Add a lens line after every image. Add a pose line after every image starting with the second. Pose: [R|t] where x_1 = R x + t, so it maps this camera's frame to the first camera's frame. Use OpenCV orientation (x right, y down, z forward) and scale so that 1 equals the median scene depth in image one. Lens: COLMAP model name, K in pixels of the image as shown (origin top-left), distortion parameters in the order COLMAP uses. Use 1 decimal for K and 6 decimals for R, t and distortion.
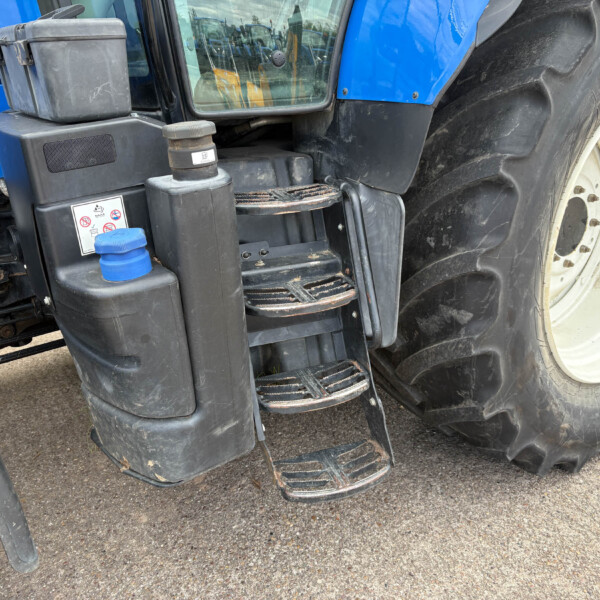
lens RADIAL K [[591.6, 0, 300.0], [0, 591.6, 300.0], [0, 0, 1]] dist [0.009087, -0.017209]
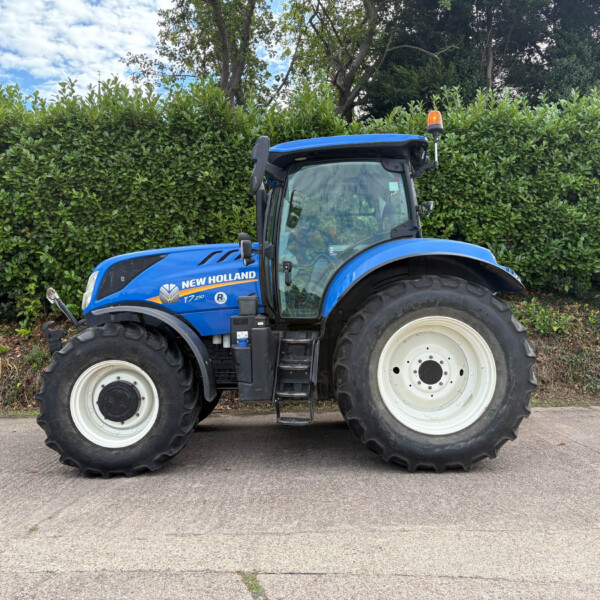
lens RADIAL K [[591.6, 0, 300.0], [0, 591.6, 300.0], [0, 0, 1]] dist [0.009087, -0.017209]
pose [[0.837164, 0.040963, -0.545416, 1.897581], [-0.234875, 0.927490, -0.290854, 0.627717], [0.493953, 0.371597, 0.786082, -1.868193]]
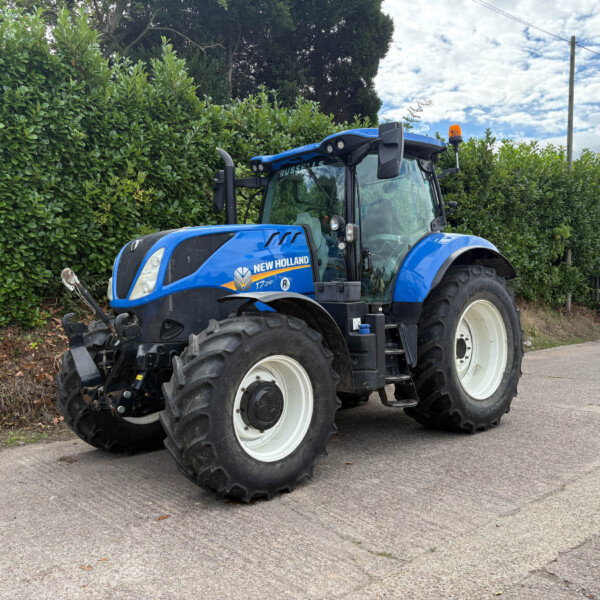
lens RADIAL K [[613.4, 0, 296.2], [0, 613.4, 284.0], [0, 0, 1]] dist [0.004065, 0.022087]
pose [[0.988633, 0.038612, 0.145310, -1.105048], [0.021044, 0.921413, -0.388014, 1.033614], [-0.148872, 0.386662, 0.910126, -2.430737]]
